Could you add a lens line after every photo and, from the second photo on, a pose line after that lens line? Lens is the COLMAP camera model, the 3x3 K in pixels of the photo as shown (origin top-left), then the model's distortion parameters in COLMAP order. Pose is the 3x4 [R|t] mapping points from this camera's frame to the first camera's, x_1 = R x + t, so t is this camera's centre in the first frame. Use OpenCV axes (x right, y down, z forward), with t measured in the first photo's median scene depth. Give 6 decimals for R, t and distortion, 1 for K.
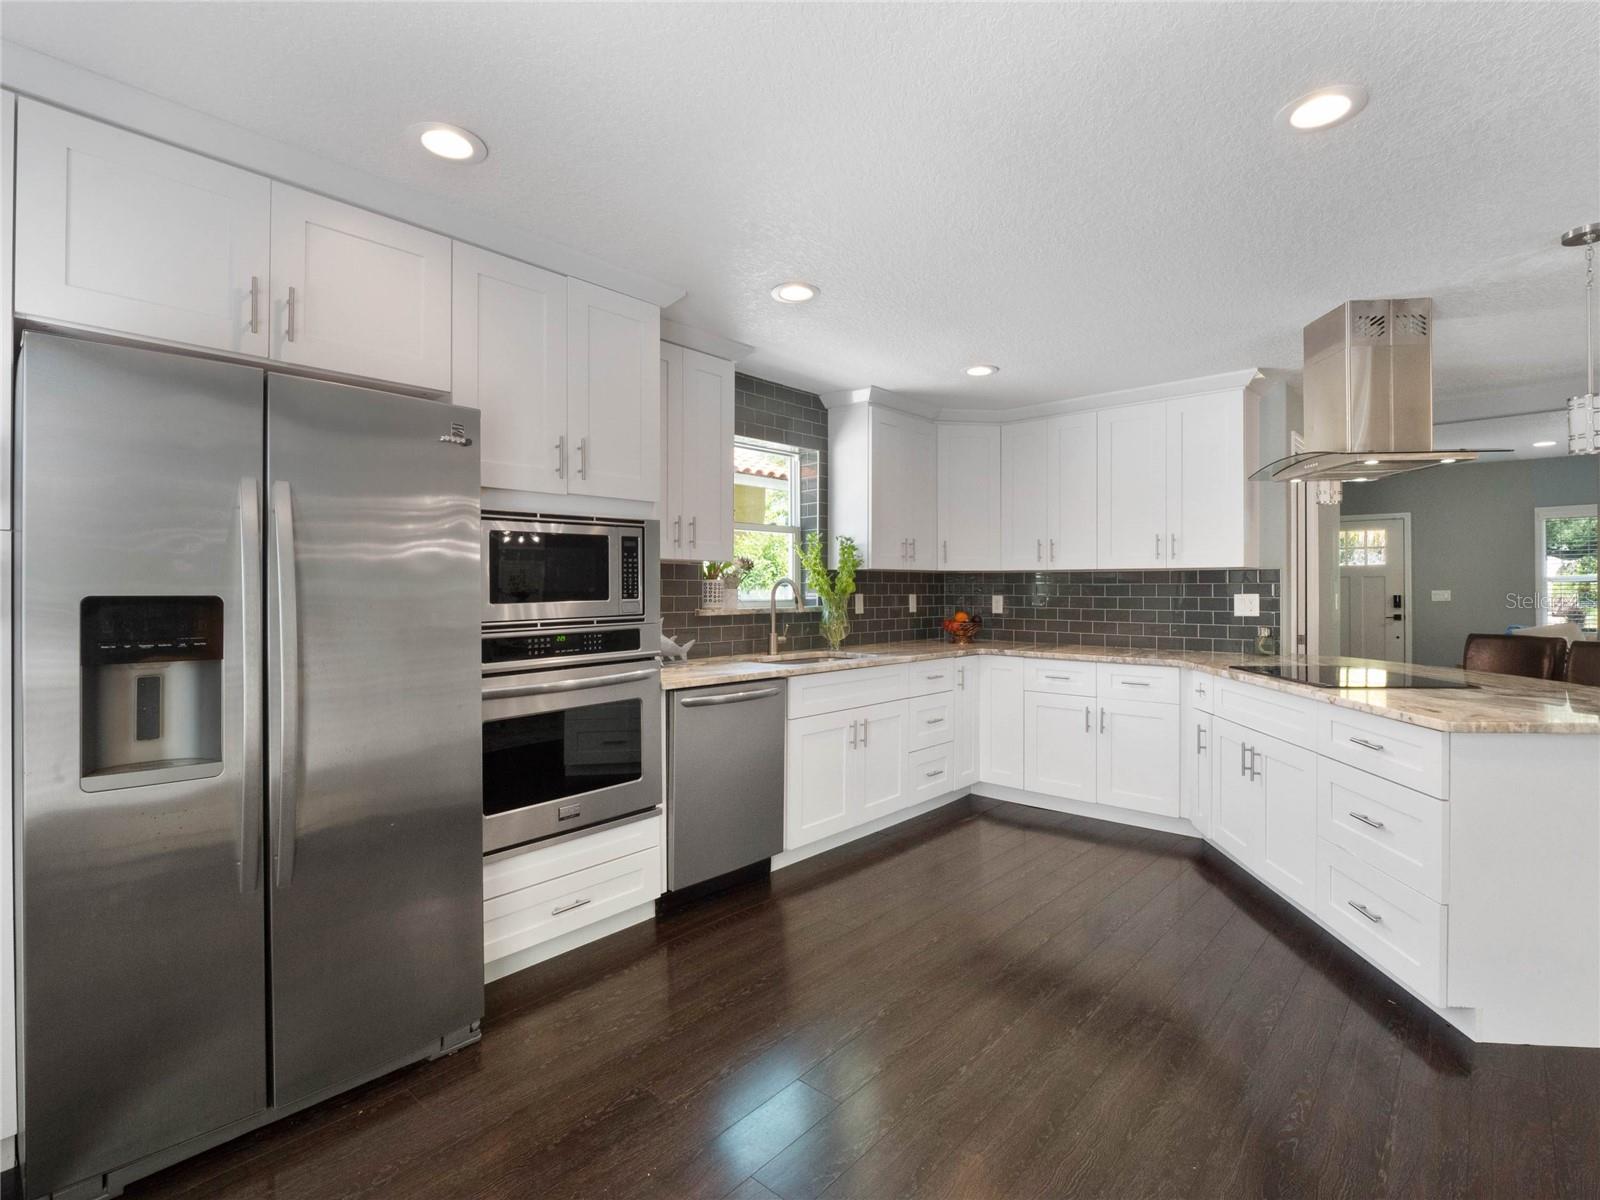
lens RADIAL K [[765.0, 0, 821.4], [0, 765.0, 599.0], [0, 0, 1]] dist [-0.001522, -0.016658]
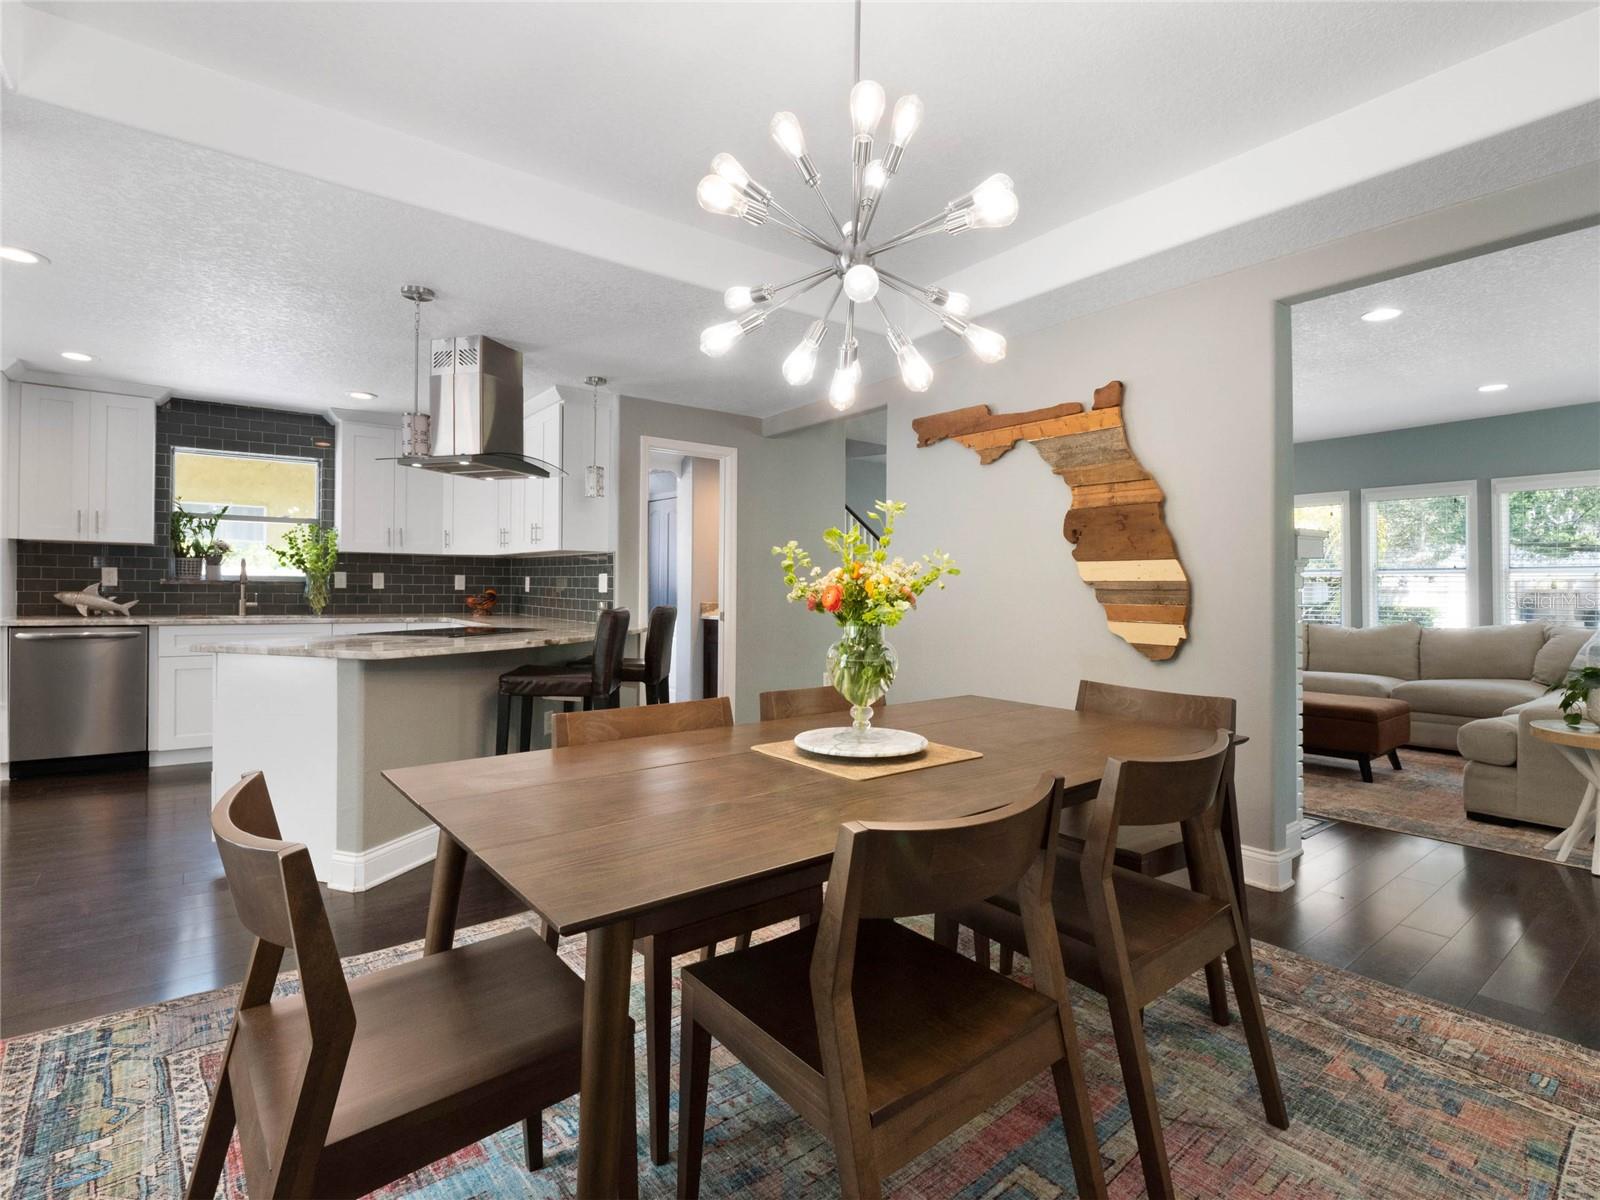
lens RADIAL K [[765.0, 0, 821.4], [0, 765.0, 599.0], [0, 0, 1]] dist [-0.001522, -0.016658]
pose [[0.981509, 0.020458, -0.190321, 1.096060], [-0.018762, 0.999767, 0.010709, 0.009933], [0.190495, -0.006940, 0.981664, -0.090099]]
